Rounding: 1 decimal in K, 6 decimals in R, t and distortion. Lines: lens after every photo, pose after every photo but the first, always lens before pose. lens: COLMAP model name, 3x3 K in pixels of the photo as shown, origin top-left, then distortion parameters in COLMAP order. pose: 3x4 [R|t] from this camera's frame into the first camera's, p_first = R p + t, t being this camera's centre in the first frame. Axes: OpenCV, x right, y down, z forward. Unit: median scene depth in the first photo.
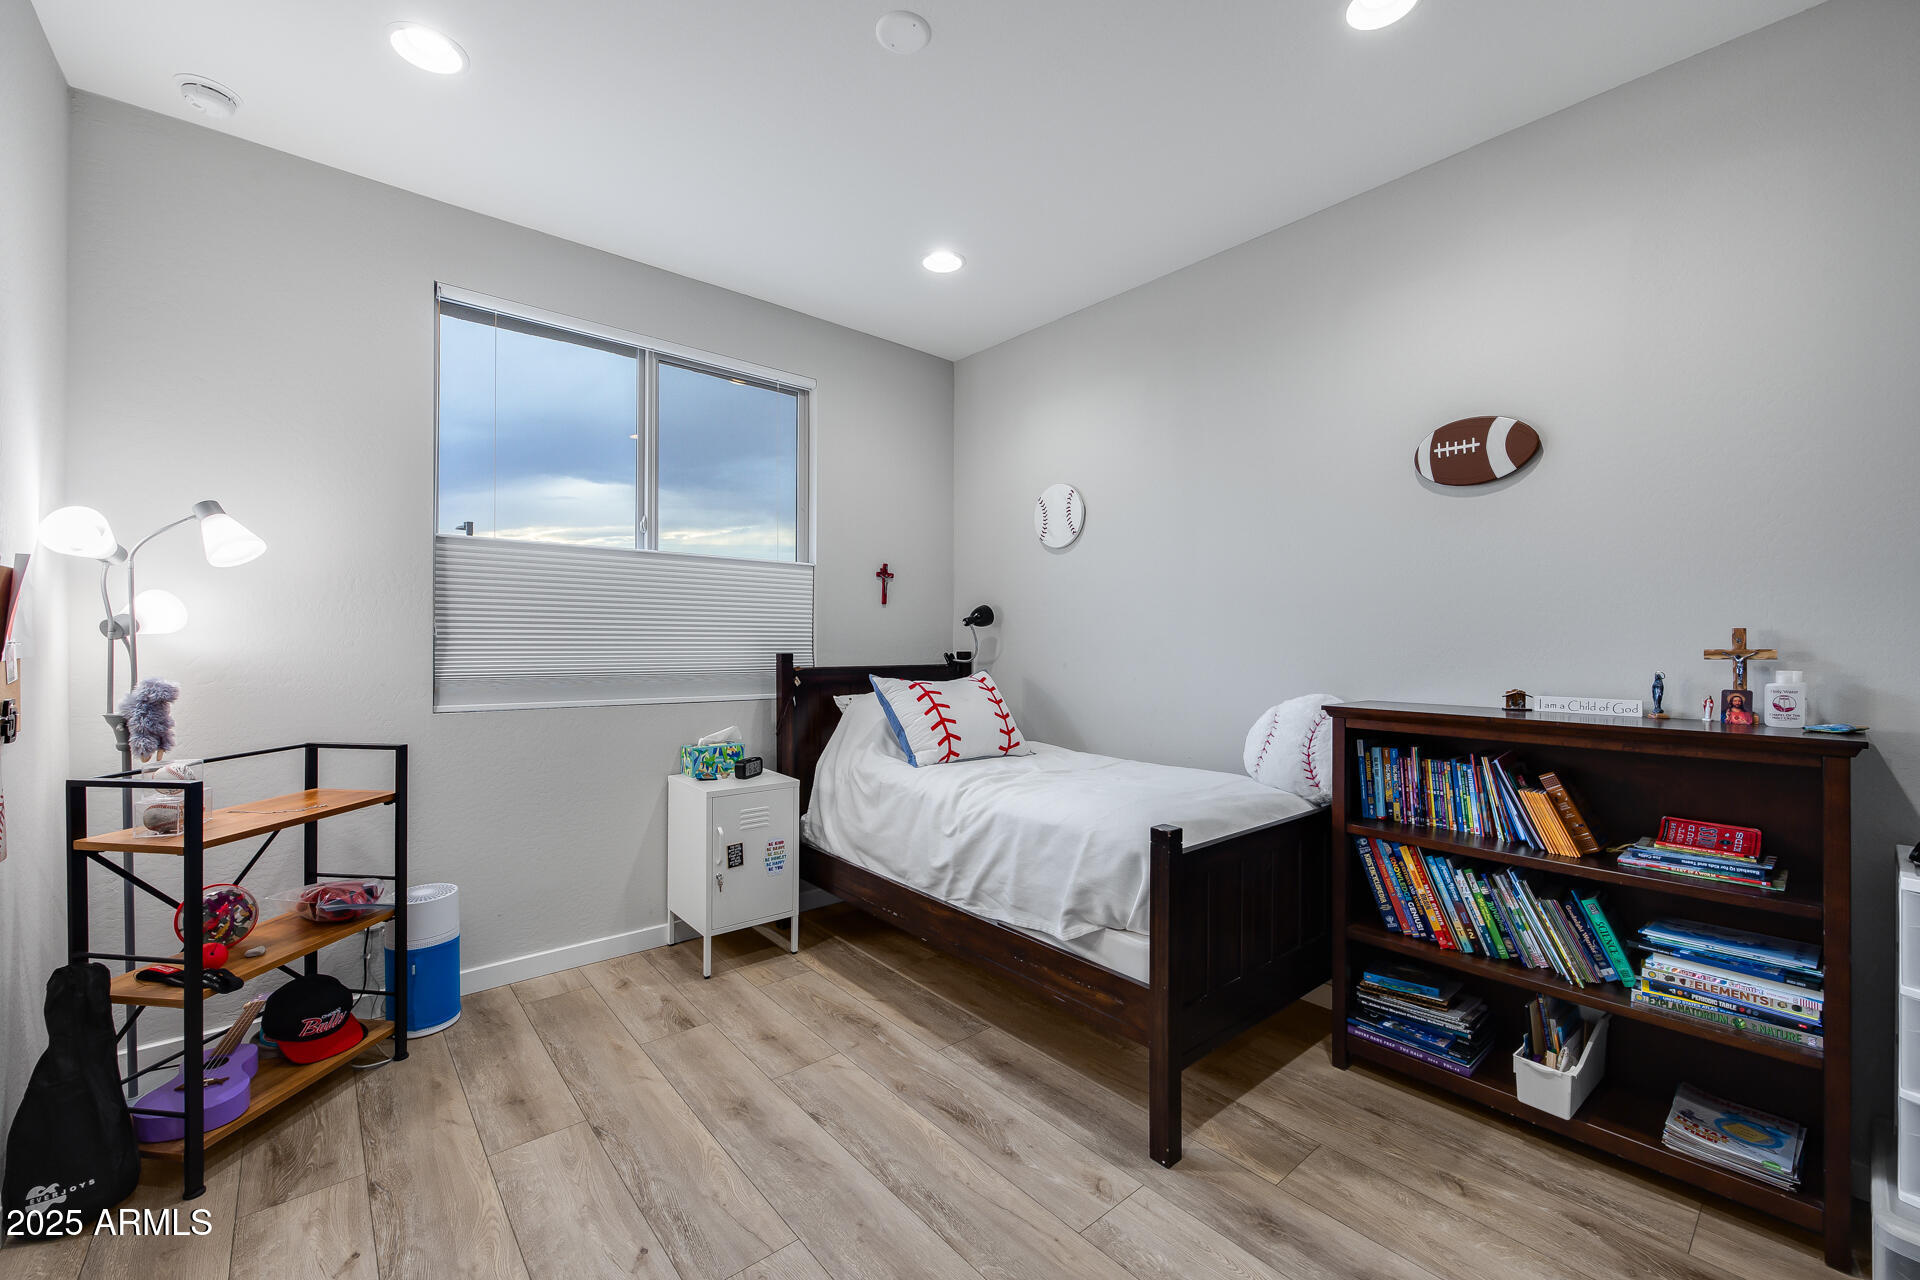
lens RADIAL K [[758.5, 0, 943.4], [0, 758.5, 631.7], [0, 0, 1]] dist [-0.001003, -0.000262]
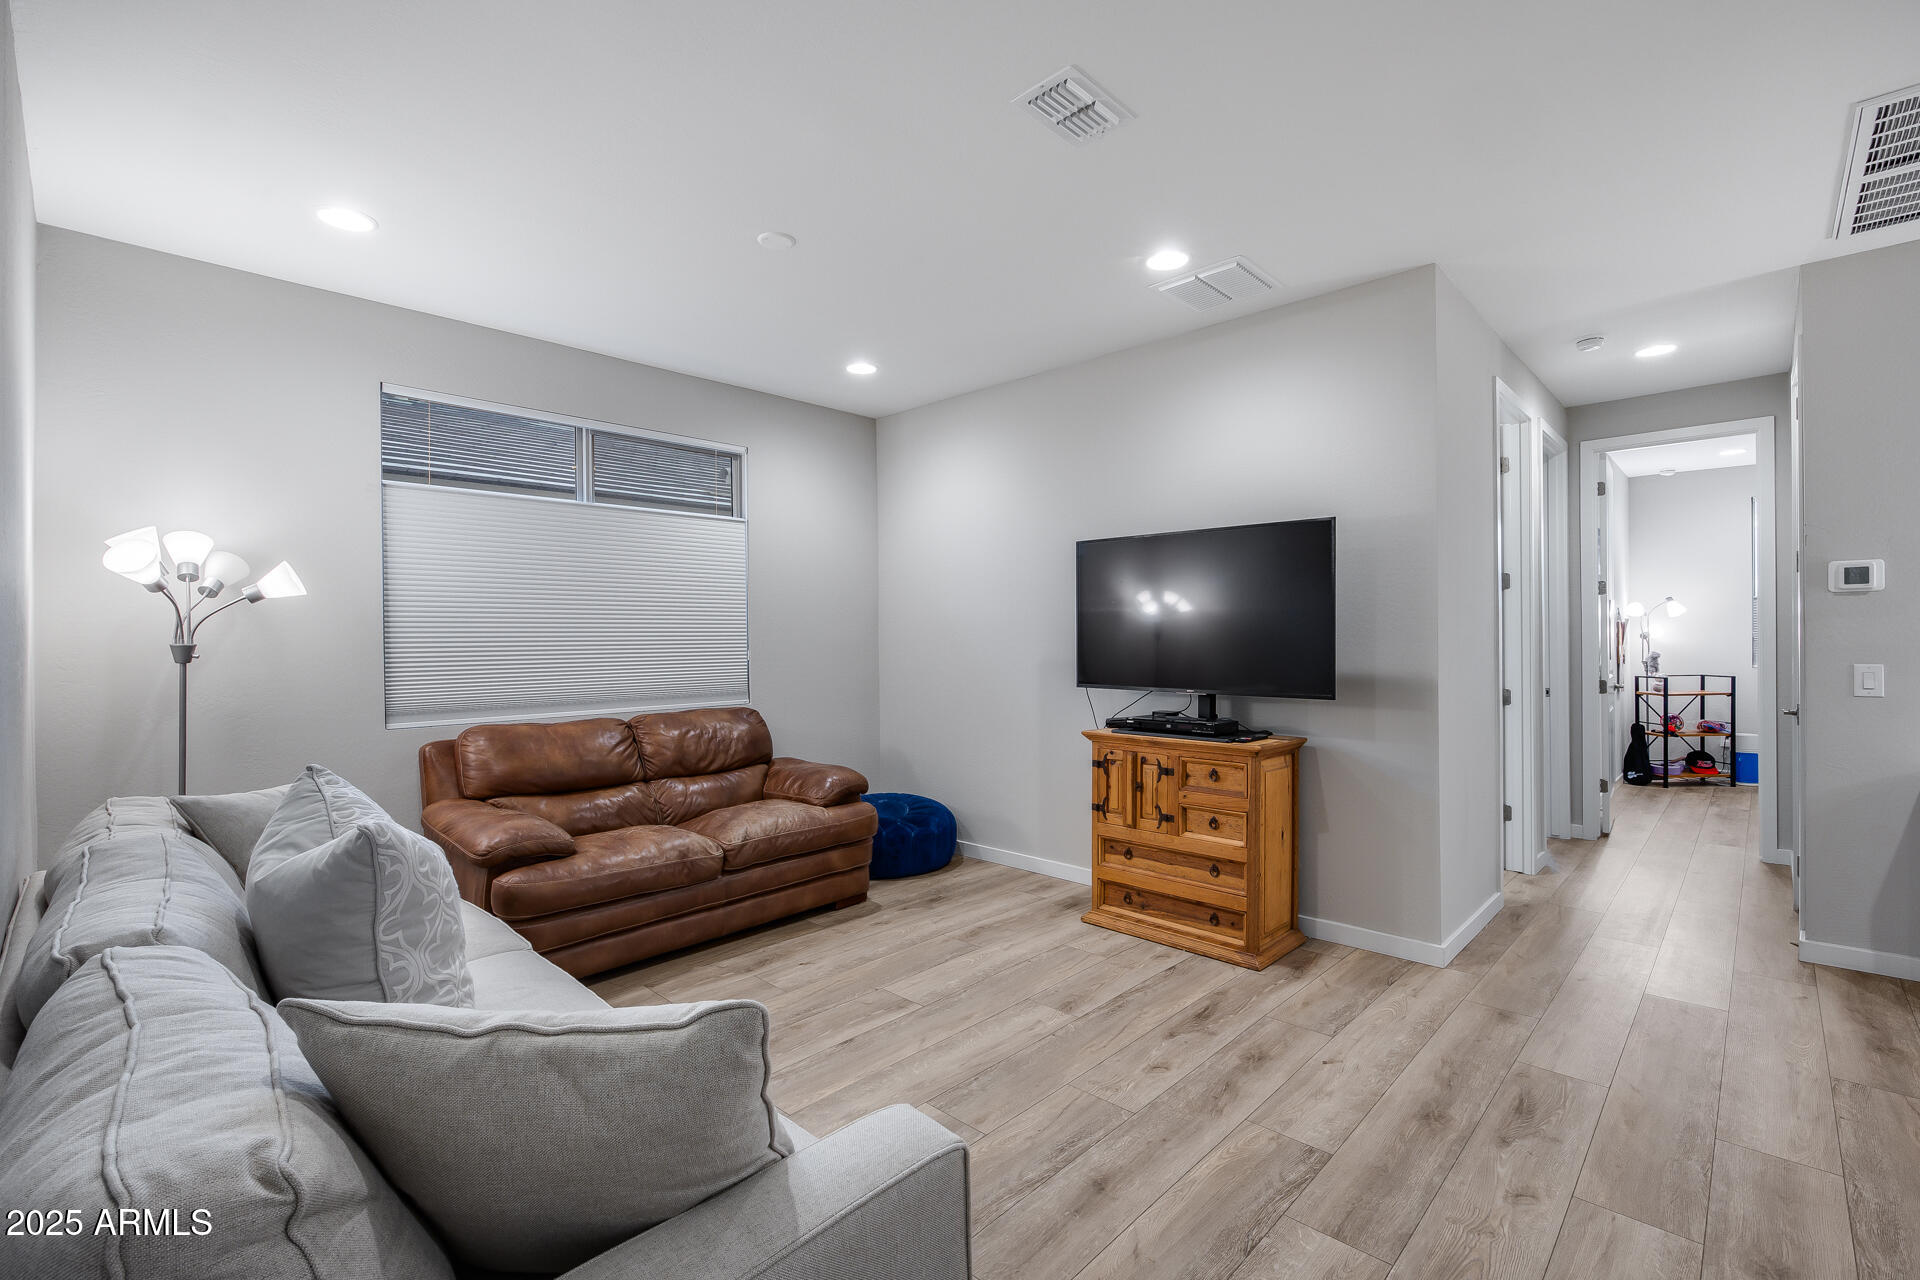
lens RADIAL K [[832.8, 0, 967.3], [0, 832.8, 646.8], [0, 0, 1]] dist [-0.007439, -0.000110]
pose [[0.092330, -0.004673, -0.995718, 2.308250], [0.000595, 0.999989, -0.004638, 0.060339], [0.995728, -0.000165, 0.092332, -2.347057]]
